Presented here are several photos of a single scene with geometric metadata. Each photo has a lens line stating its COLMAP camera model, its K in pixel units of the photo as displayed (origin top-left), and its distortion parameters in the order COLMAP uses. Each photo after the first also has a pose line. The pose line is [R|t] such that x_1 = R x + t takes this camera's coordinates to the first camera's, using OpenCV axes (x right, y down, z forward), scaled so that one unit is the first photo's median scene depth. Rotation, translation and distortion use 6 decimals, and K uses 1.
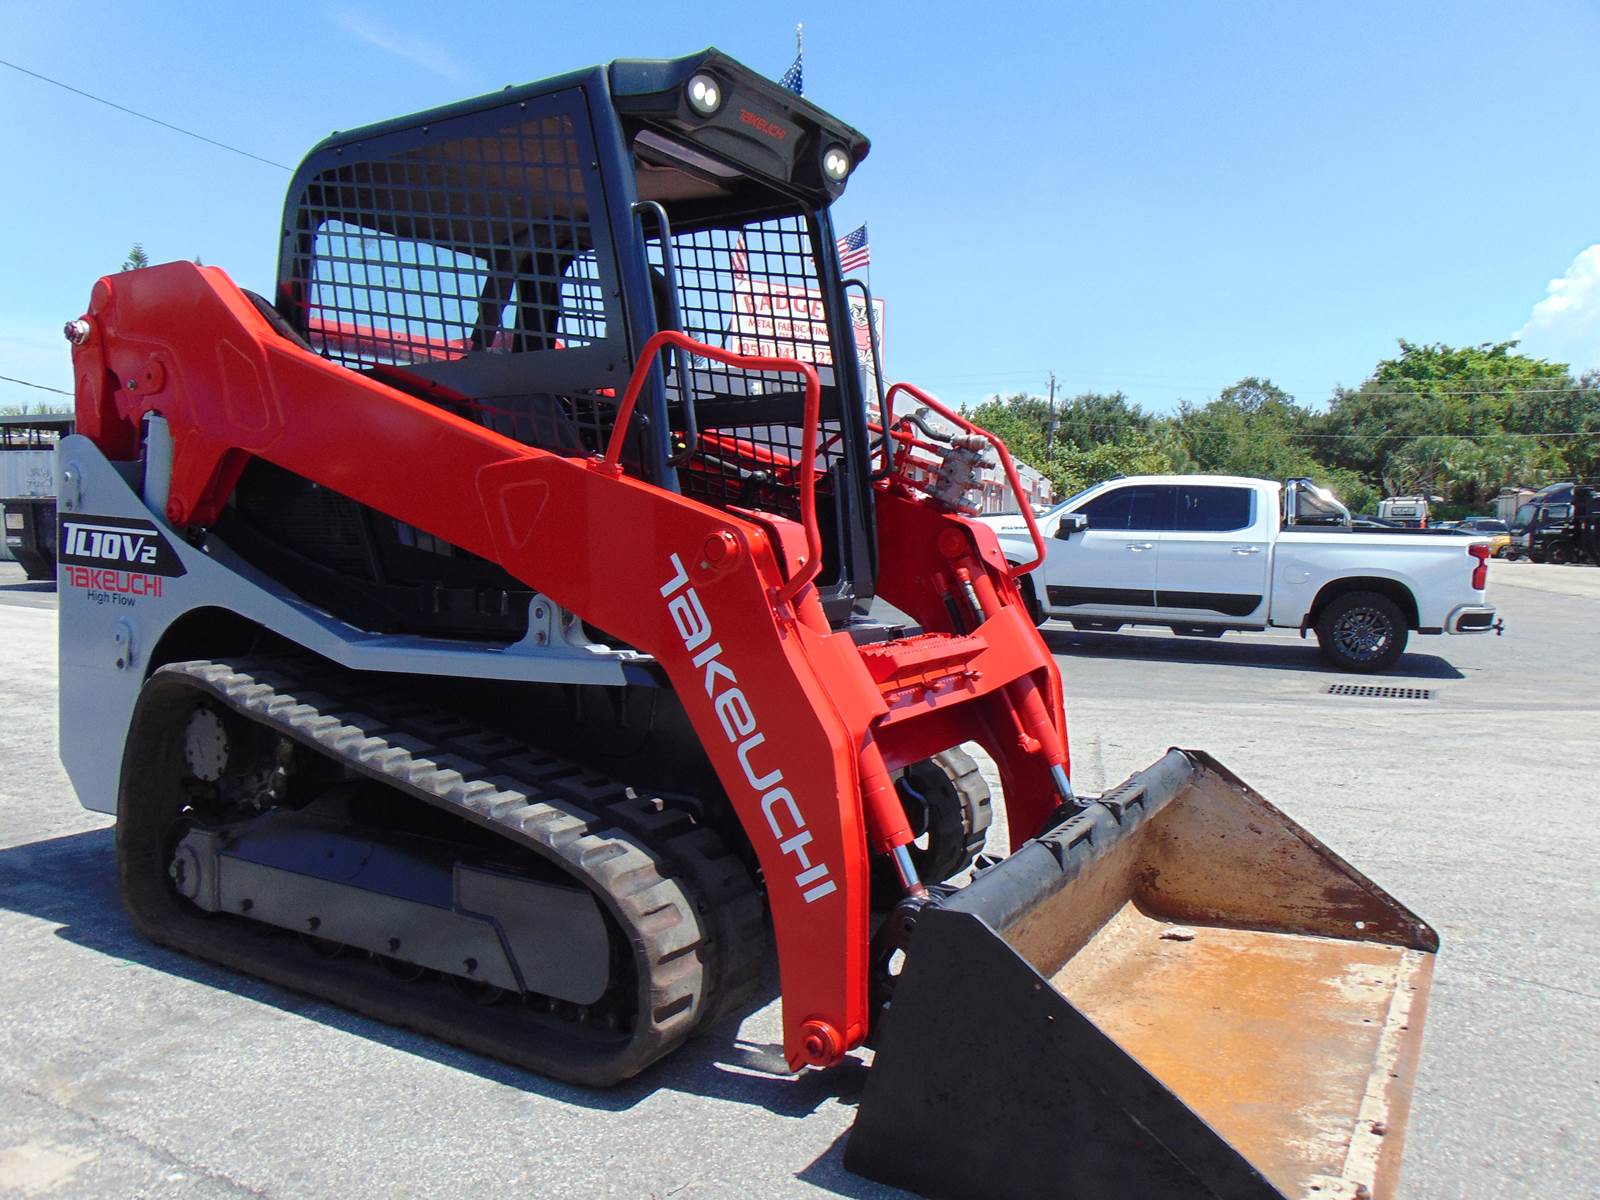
lens RADIAL K [[1191.7, 0, 800.8], [0, 1191.7, 592.0], [0, 0, 1]] dist [-0.013338, 0.049580]
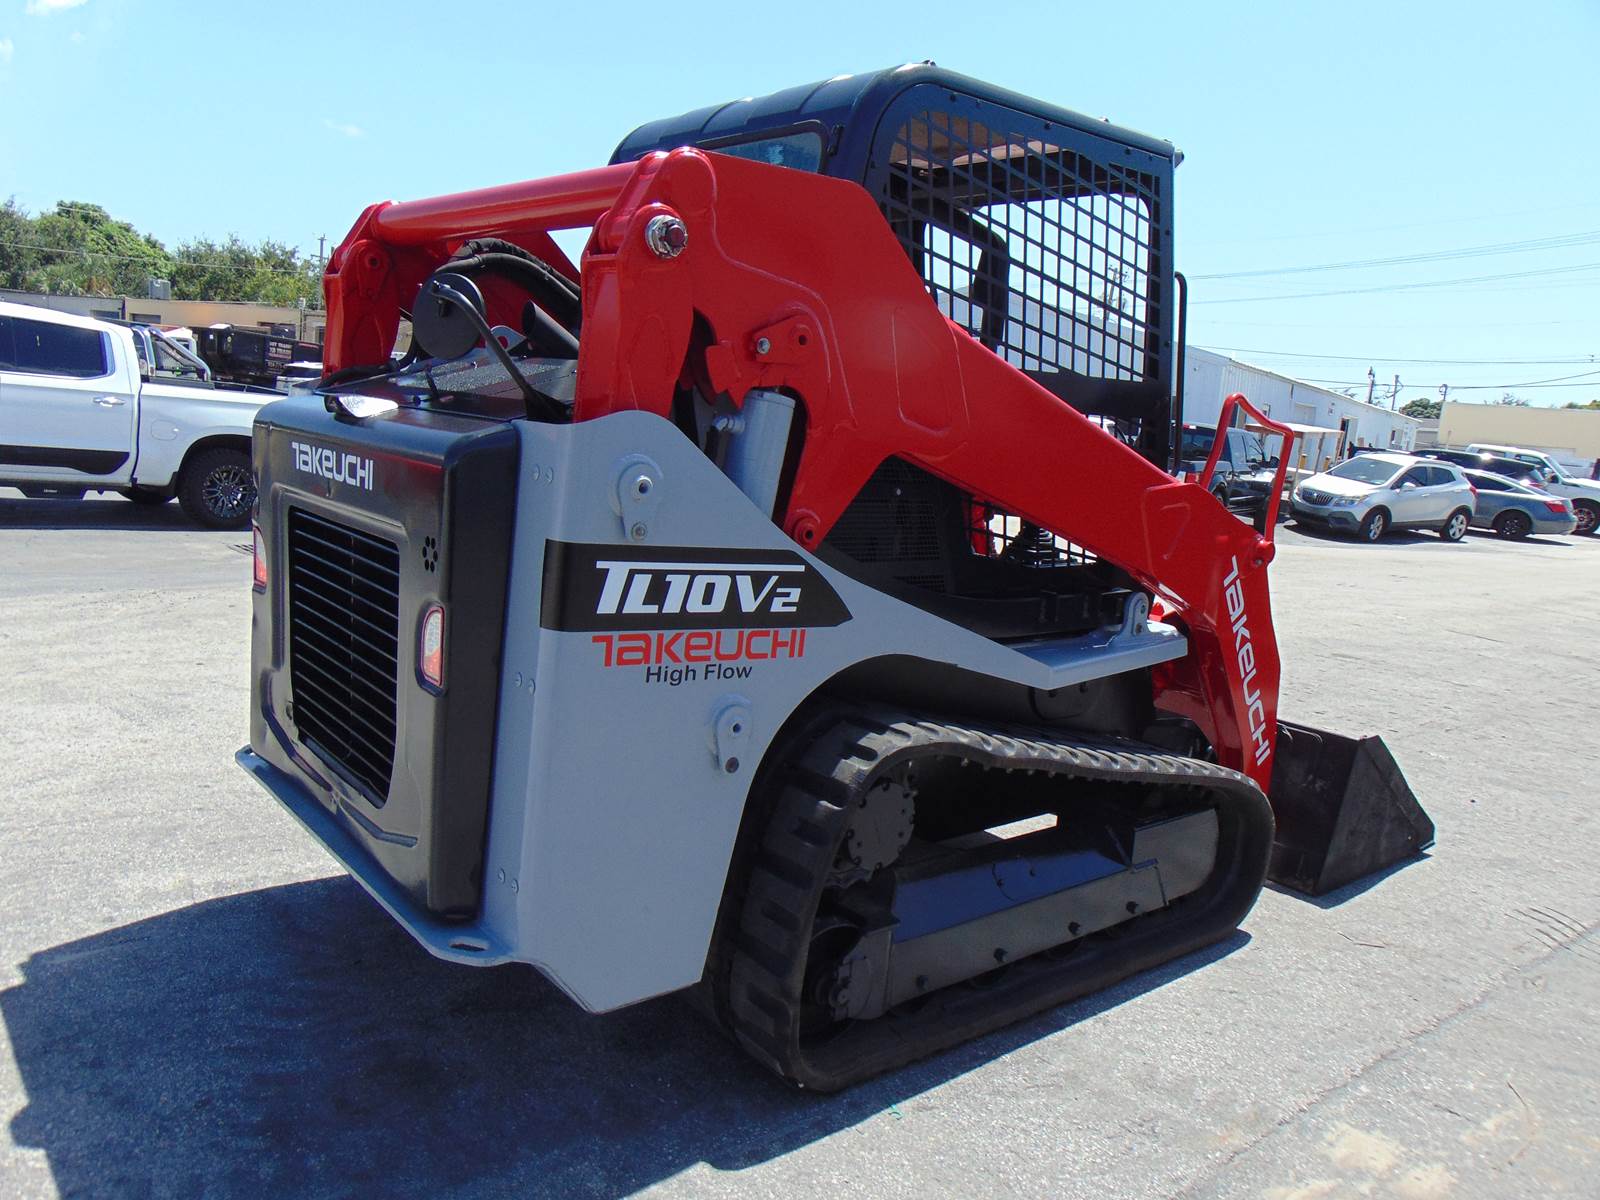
lens RADIAL K [[1191.7, 0, 787.3], [0, 1191.7, 597.4], [0, 0, 1]] dist [-0.013338, 0.049580]
pose [[0.336873, -0.134544, 0.931888, -1.230187], [-0.021939, 0.988347, 0.150626, -0.141246], [-0.941295, -0.071186, 0.329995, 0.794810]]
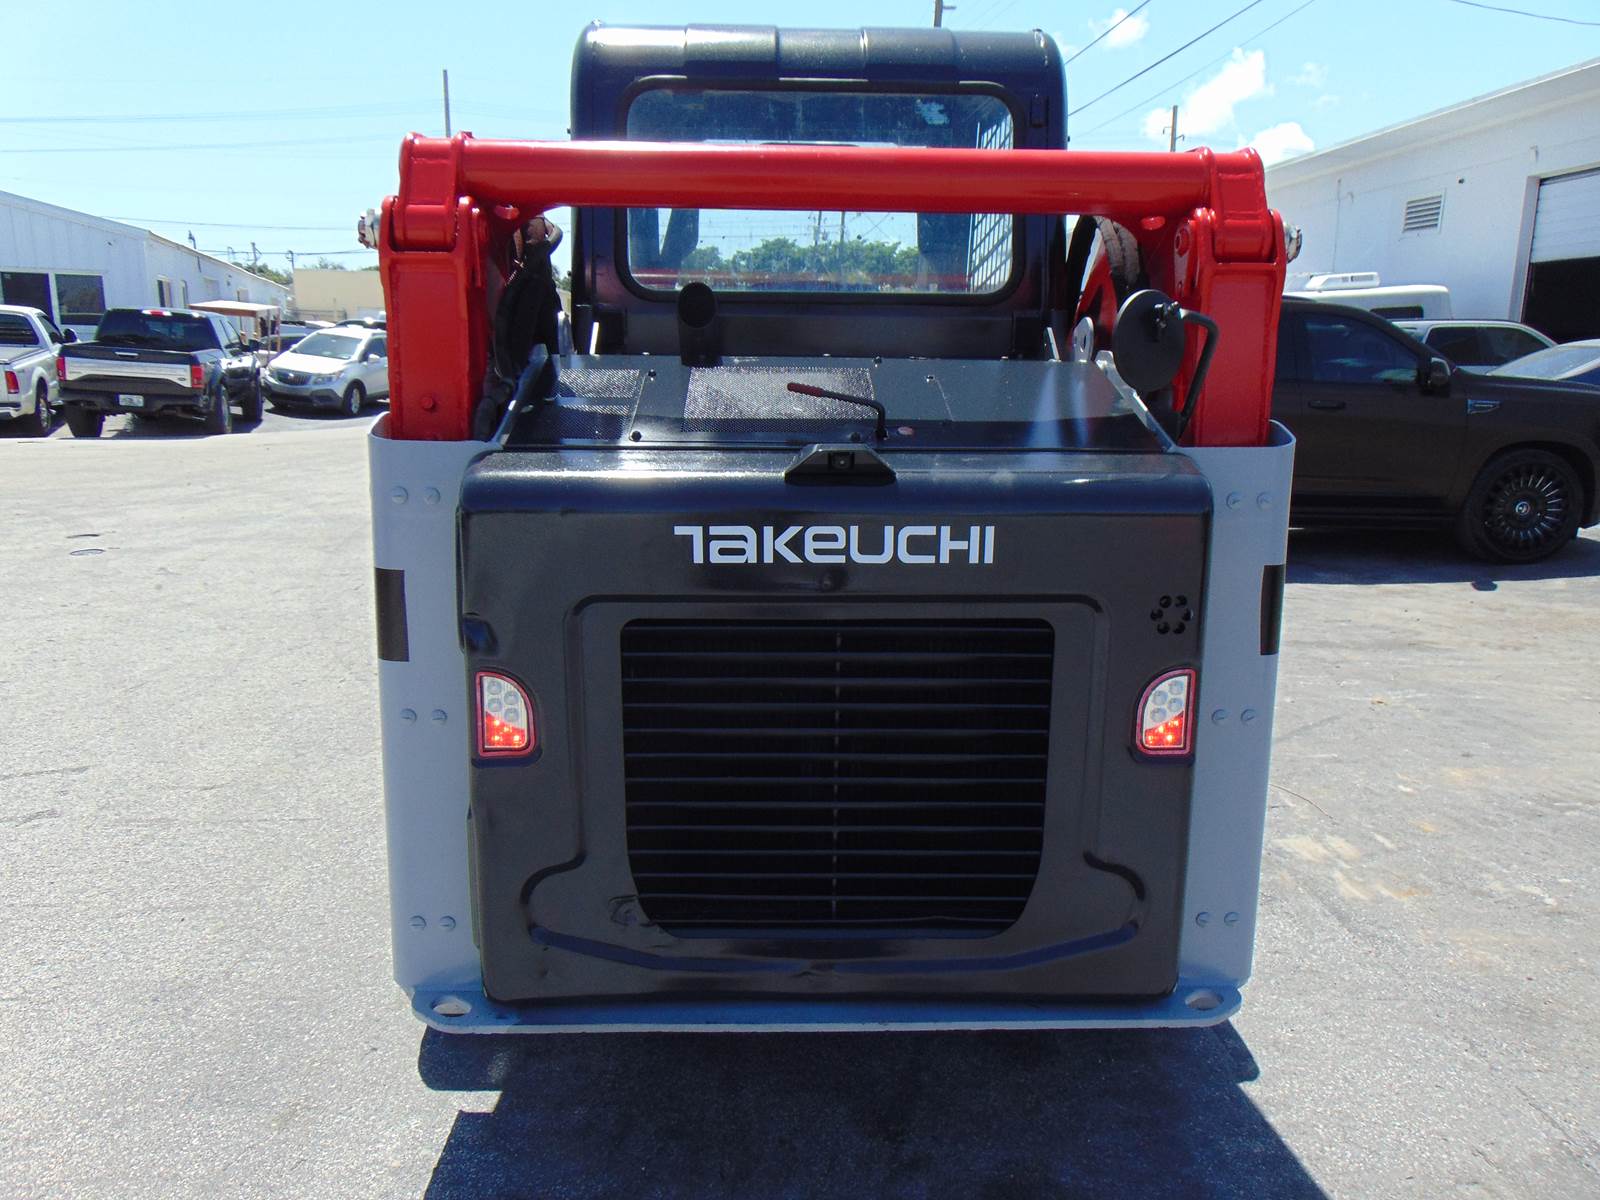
lens RADIAL K [[1191.7, 0, 784.7], [0, 1191.7, 600.1], [0, 0, 1]] dist [-0.013338, 0.049580]
pose [[-0.531184, -0.204667, 0.822165, -1.055651], [0.036744, 0.963907, 0.263691, -0.226720], [-0.846459, 0.170279, -0.504492, 1.636297]]
